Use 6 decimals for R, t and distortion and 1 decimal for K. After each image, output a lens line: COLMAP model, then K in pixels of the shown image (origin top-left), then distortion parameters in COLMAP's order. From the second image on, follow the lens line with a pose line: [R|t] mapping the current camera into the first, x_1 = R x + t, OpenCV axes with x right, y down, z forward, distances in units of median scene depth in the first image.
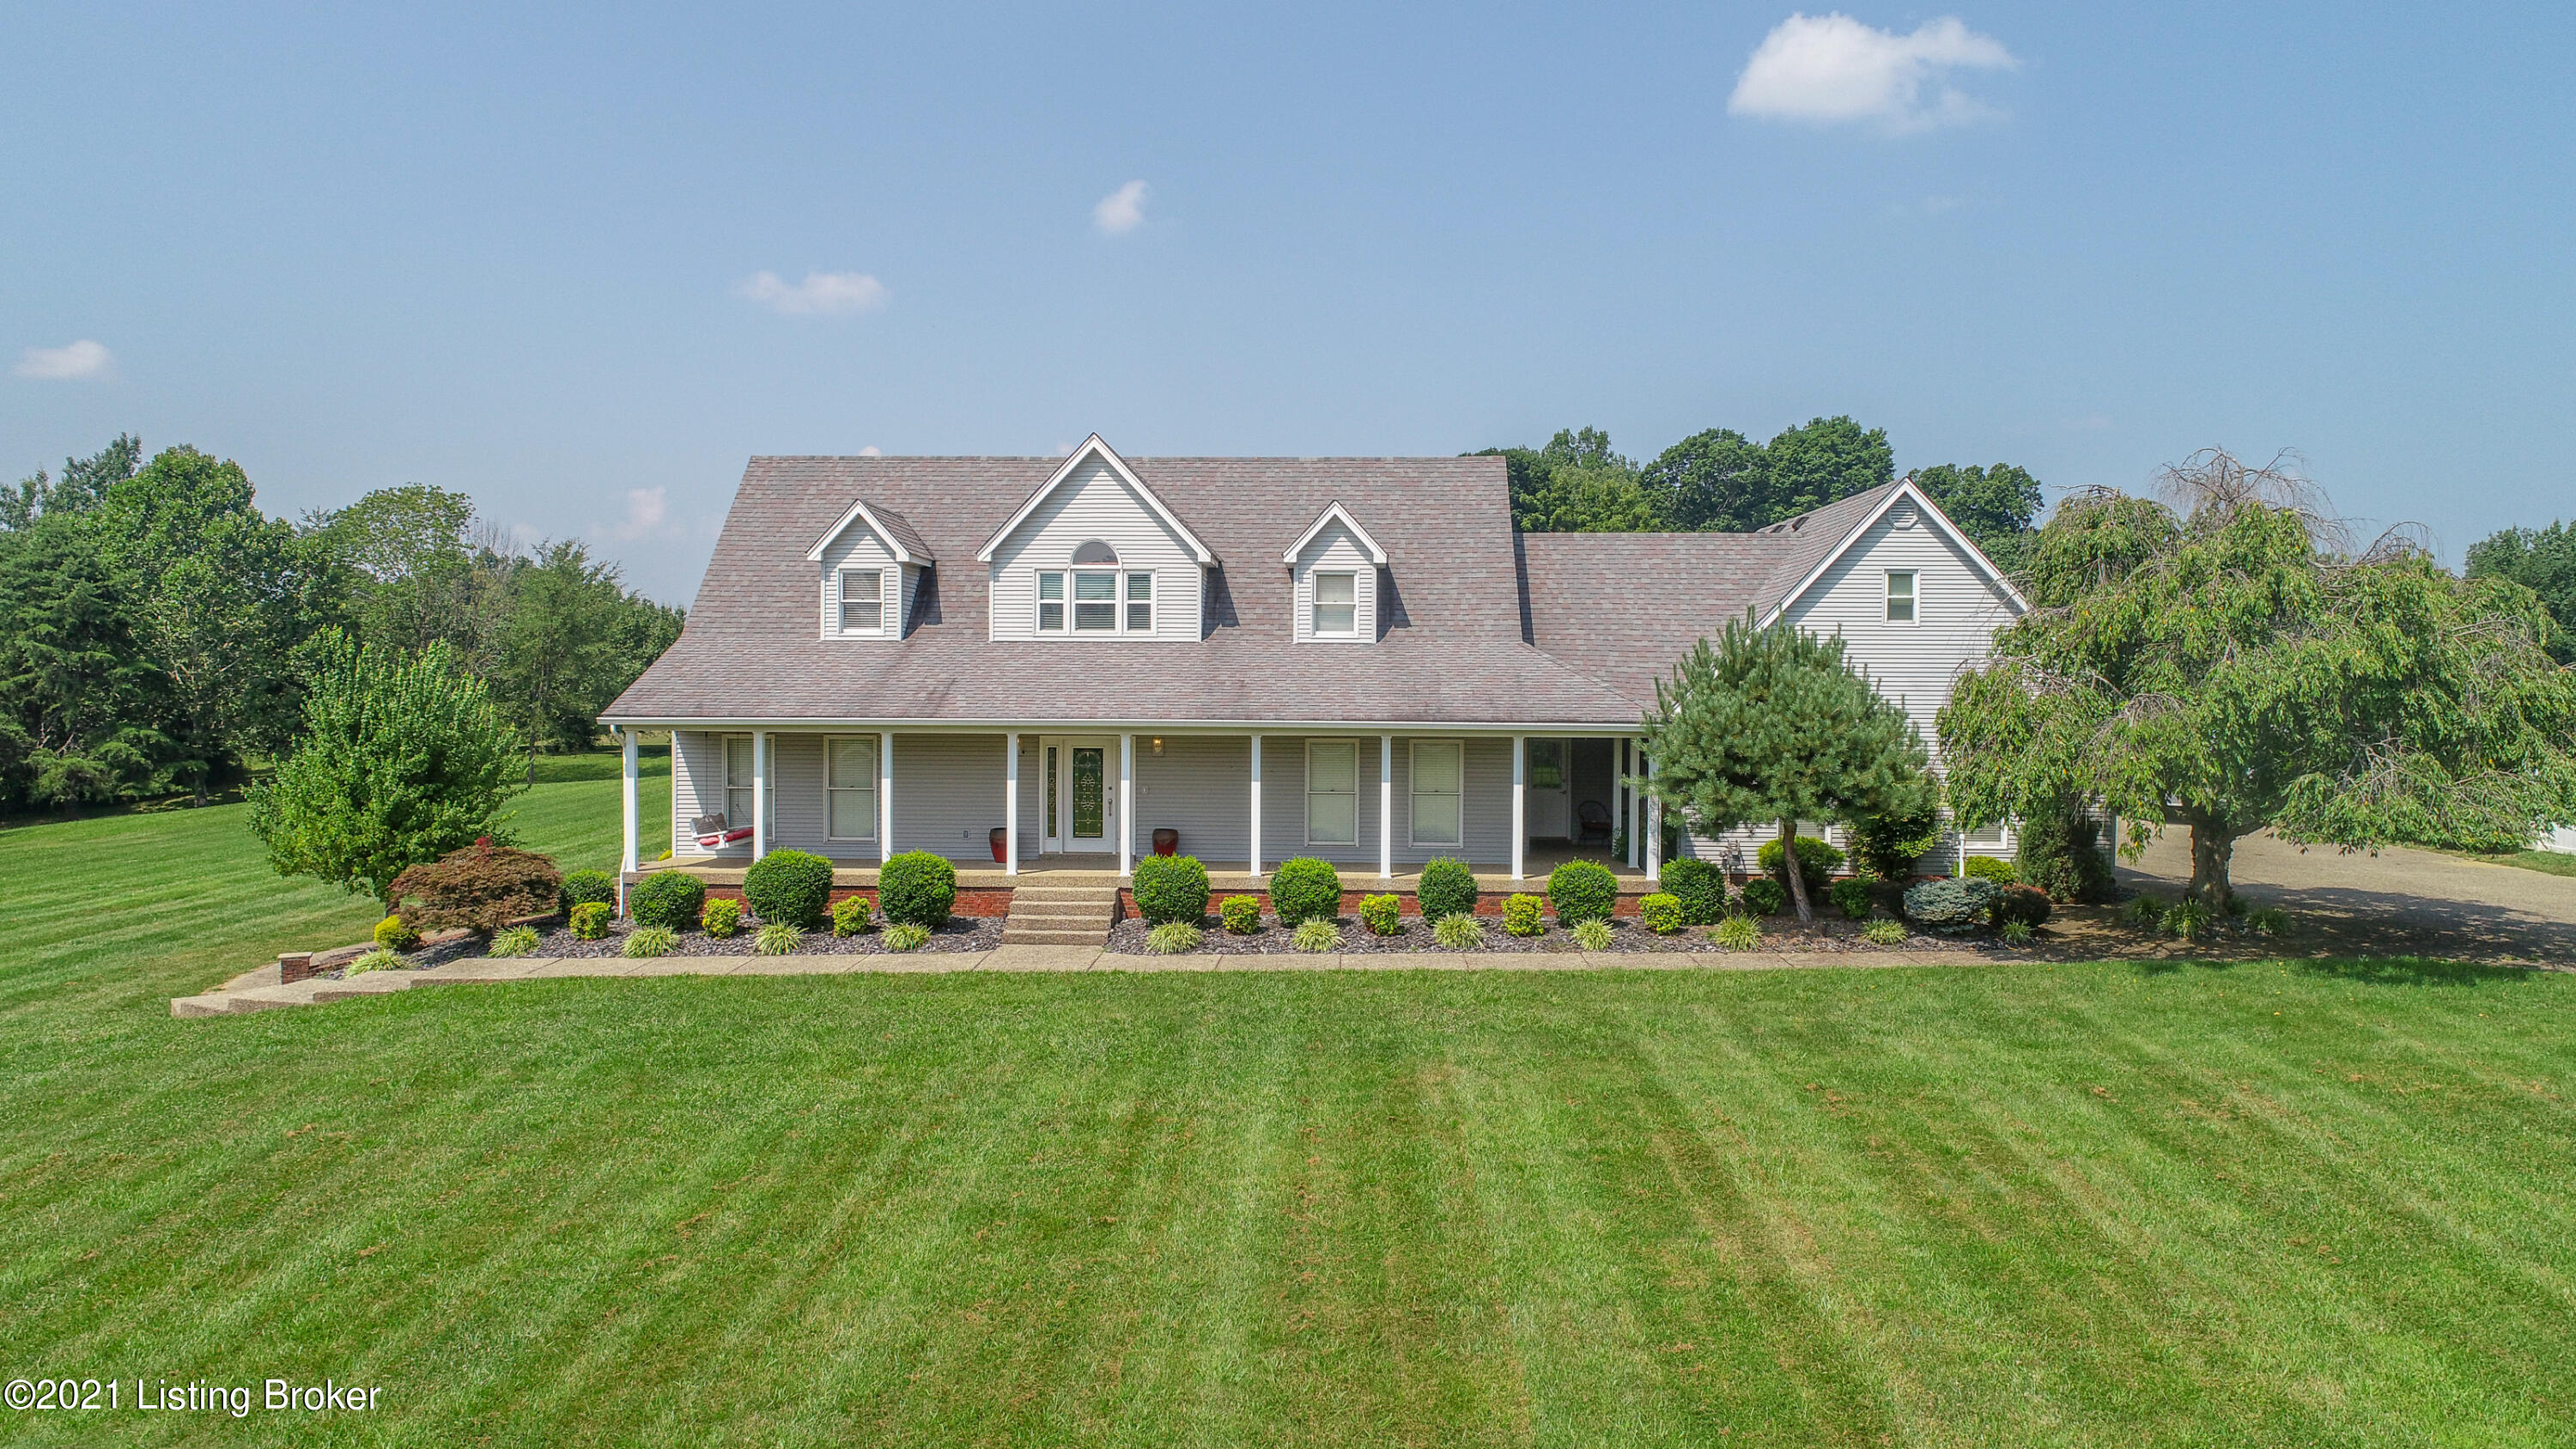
lens RADIAL K [[1745.4, 0, 1288.0], [0, 1745.4, 724.5], [0, 0, 1]] dist [-0.001117, 0.000739]
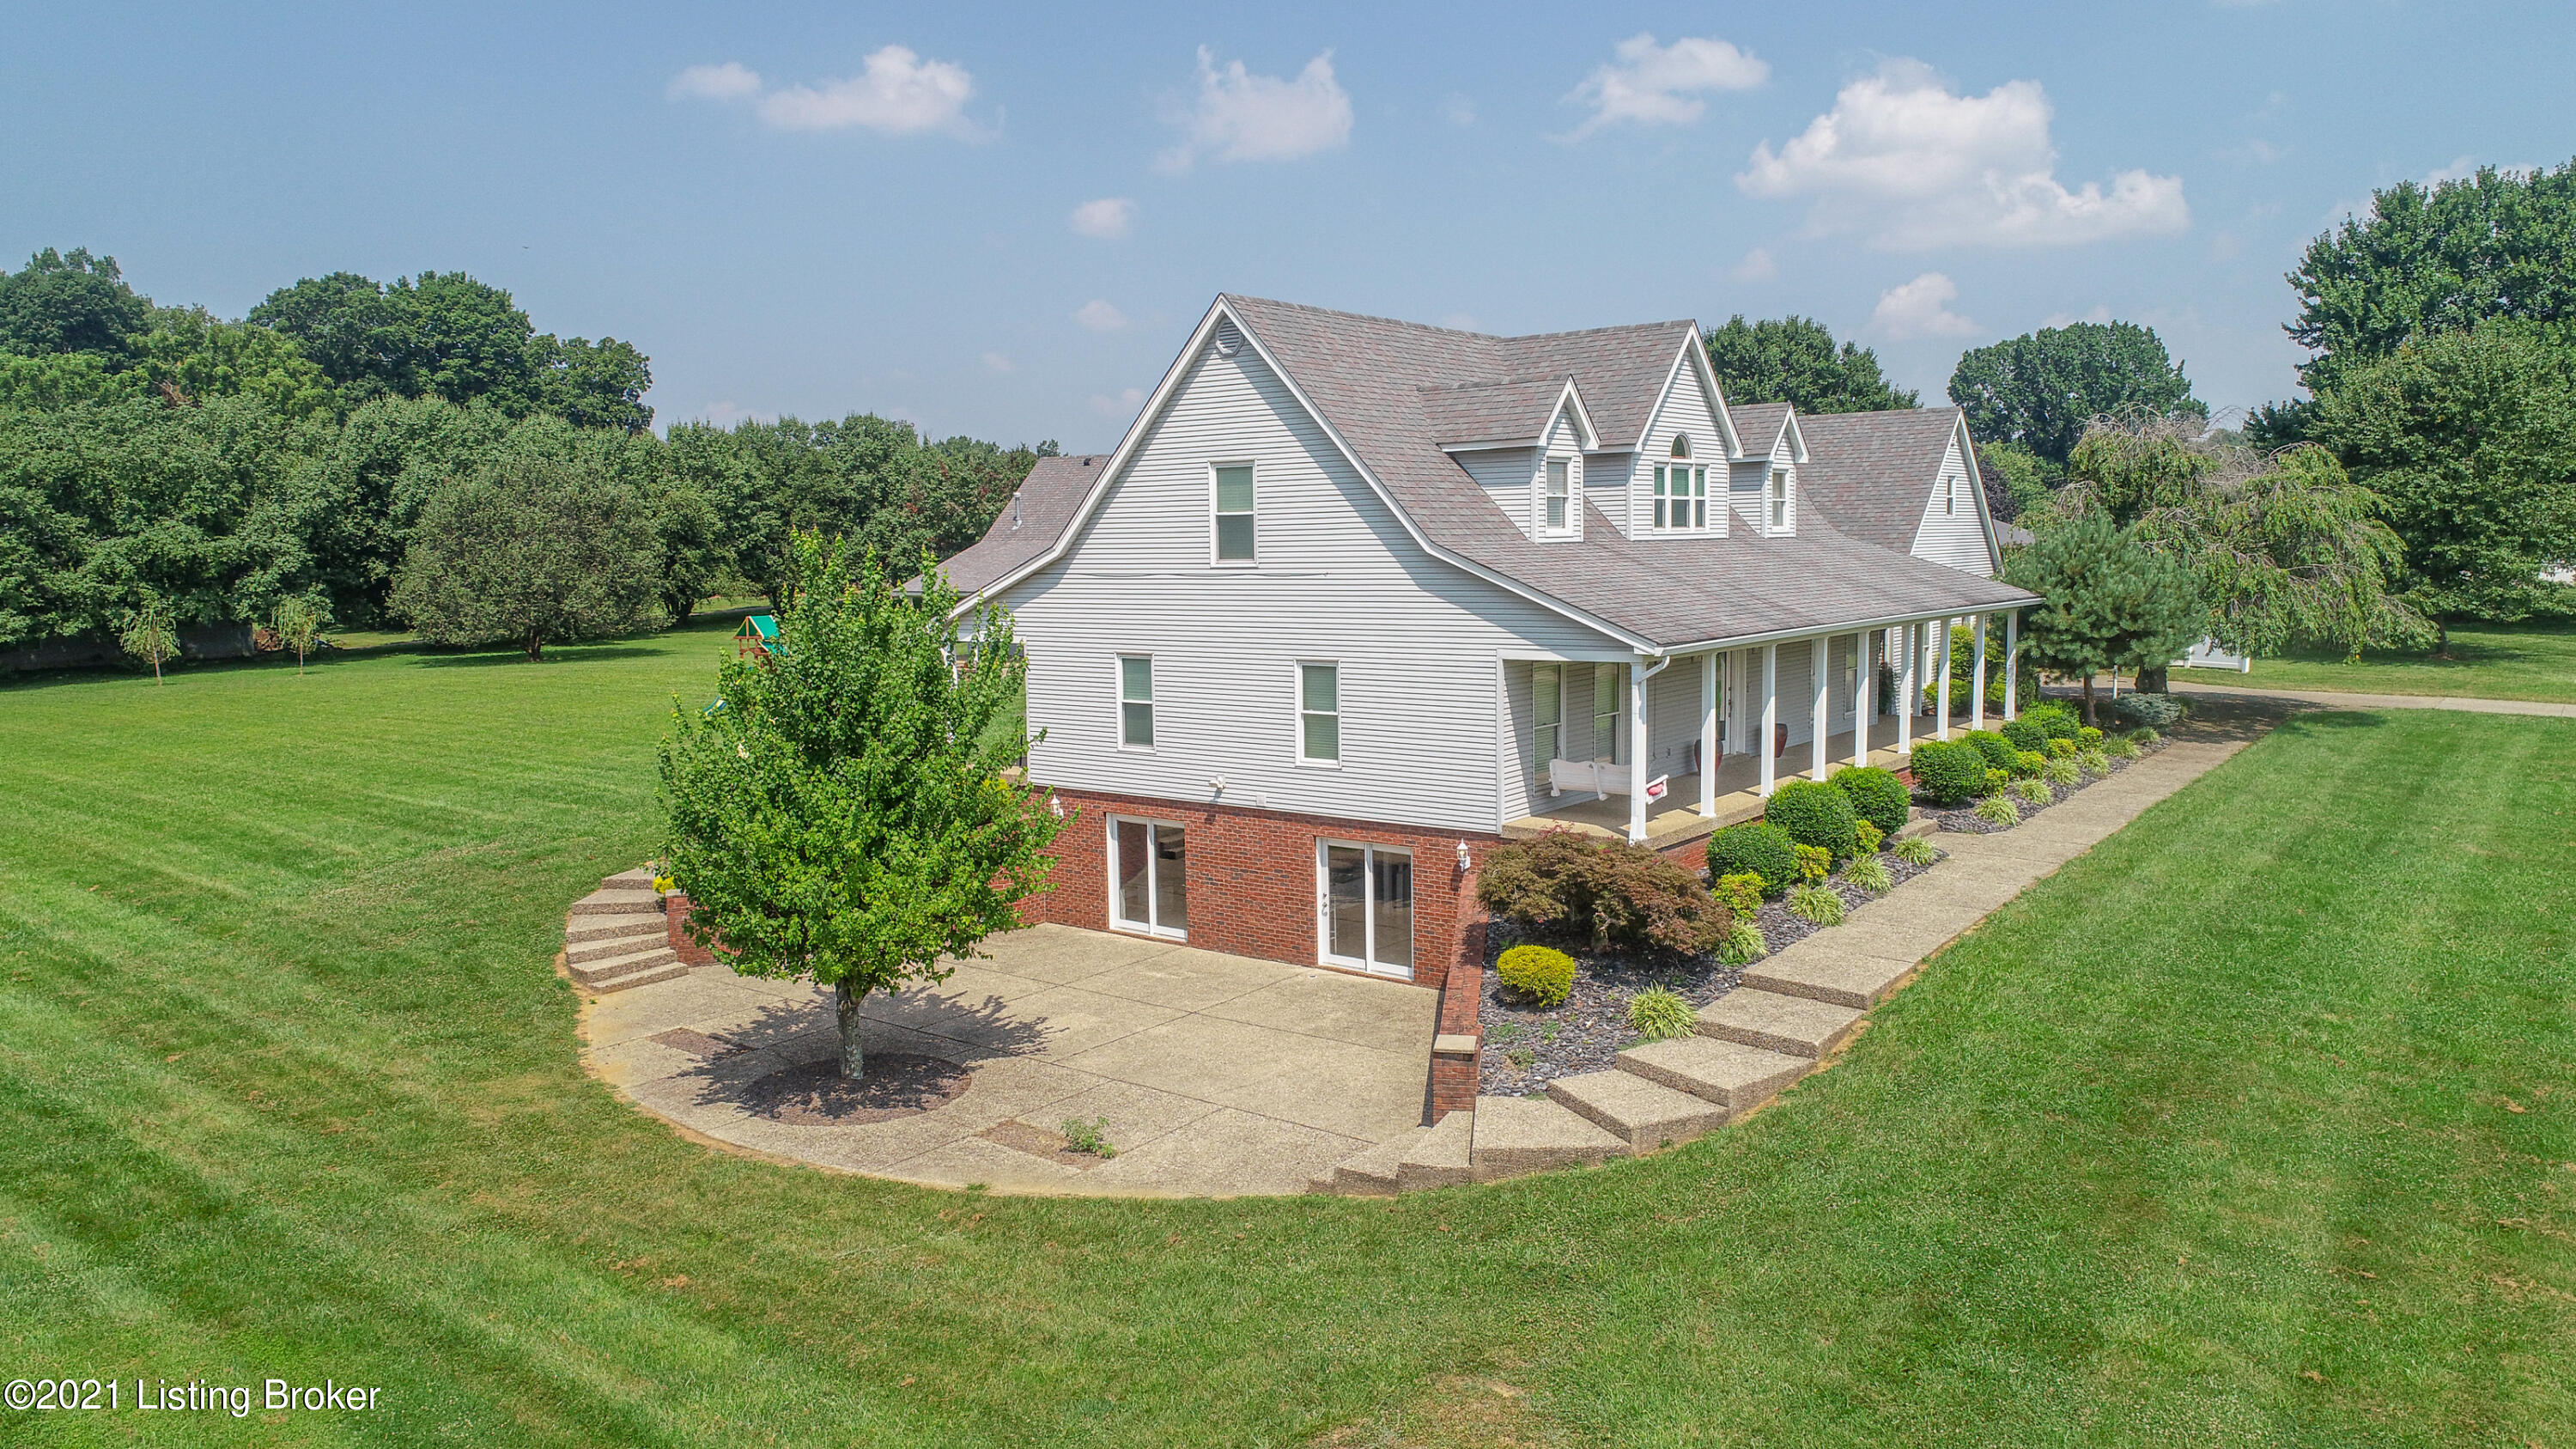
lens RADIAL K [[1724.1, 0, 1288.0], [0, 1724.1, 724.5], [0, 0, 1]] dist [-0.004339, 0.002024]
pose [[0.587239, -0.102623, 0.802882, -1.017929], [0.042678, 0.994476, 0.095897, -0.046590], [-0.808288, -0.022049, 0.588375, 0.612525]]
